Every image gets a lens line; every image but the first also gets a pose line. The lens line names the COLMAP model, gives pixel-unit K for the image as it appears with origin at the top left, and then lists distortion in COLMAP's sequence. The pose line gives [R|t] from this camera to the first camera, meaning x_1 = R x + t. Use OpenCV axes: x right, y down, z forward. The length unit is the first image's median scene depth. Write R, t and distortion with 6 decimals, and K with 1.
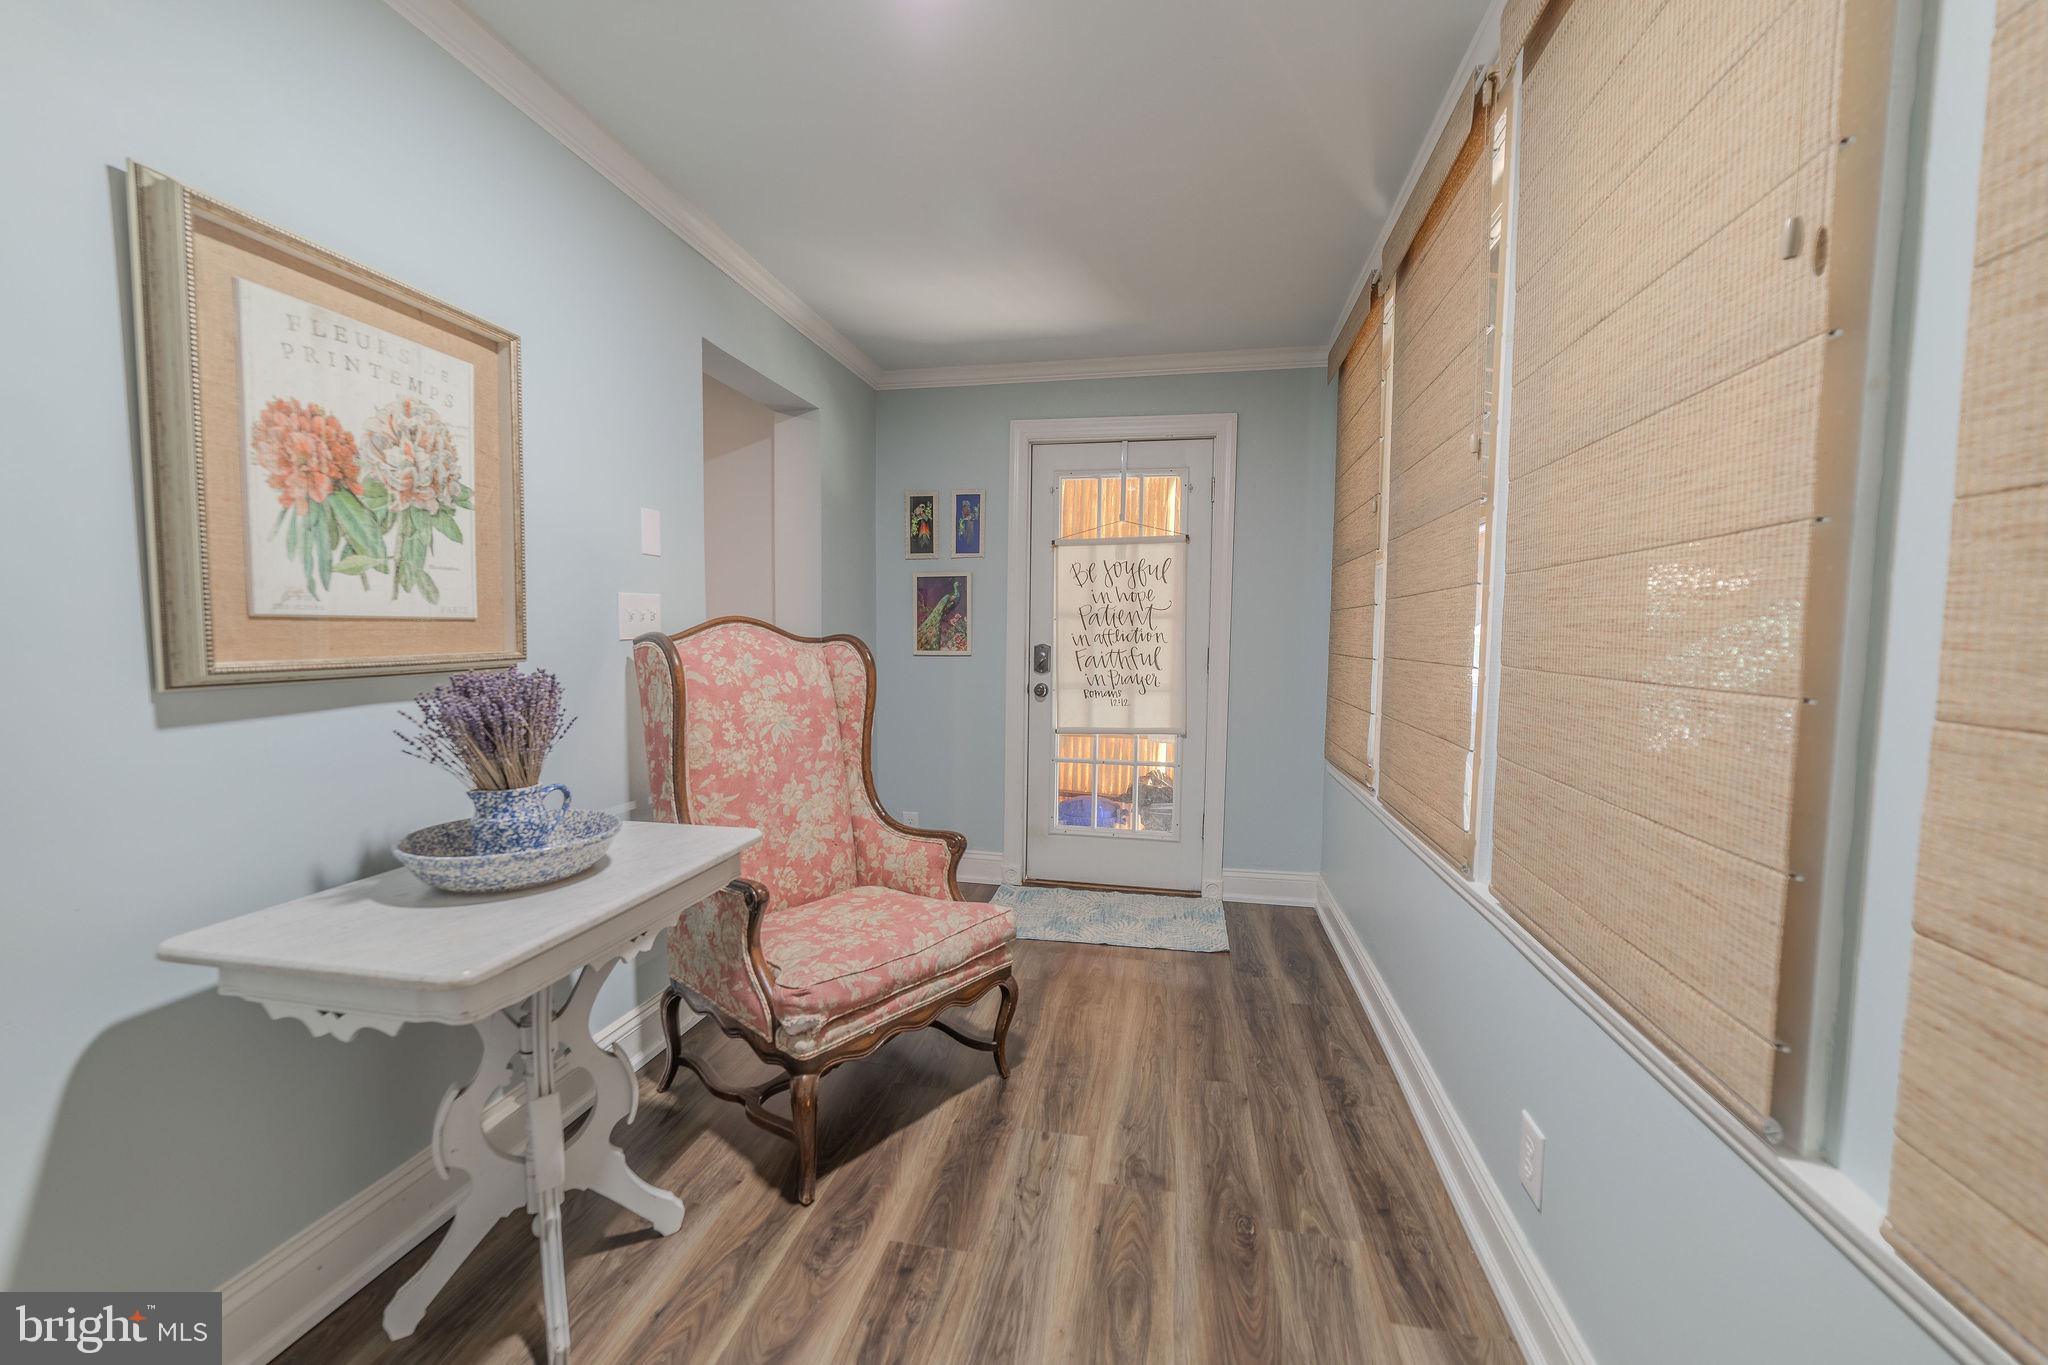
lens RADIAL K [[809.6, 0, 1023.9], [0, 809.6, 685.5], [0, 0, 1]] dist [-0.017483, 0.005163]
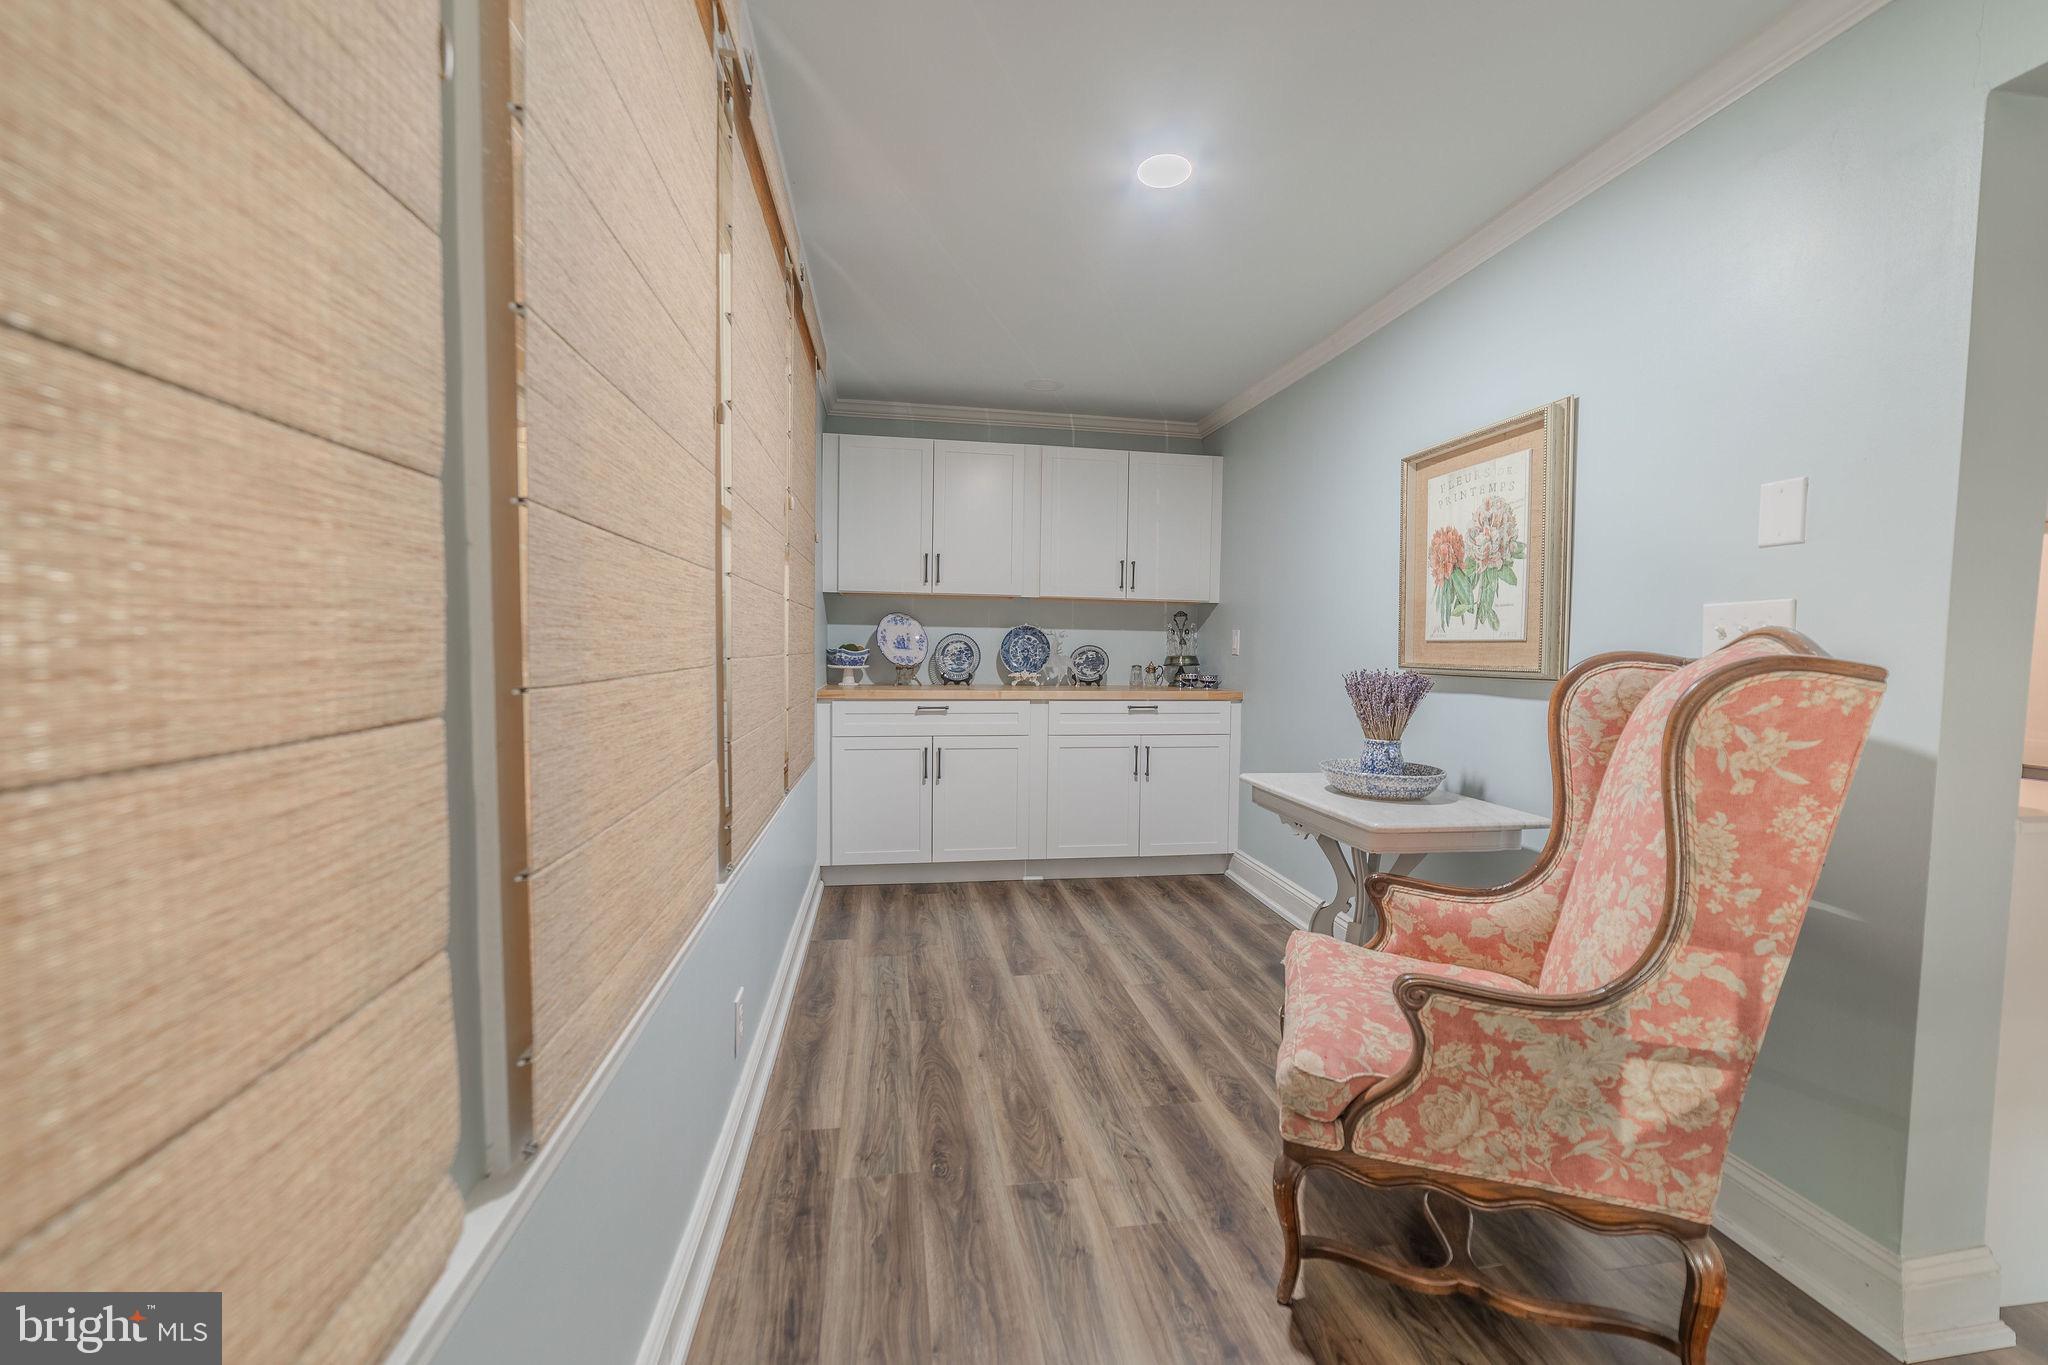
lens RADIAL K [[809.6, 0, 1024.3], [0, 809.6, 680.9], [0, 0, 1]] dist [-0.017483, 0.005163]
pose [[-0.937478, -0.006712, -0.347980, 0.597812], [-0.046488, 0.993270, 0.106082, -0.129928], [0.344926, 0.115626, -0.931481, 2.140374]]
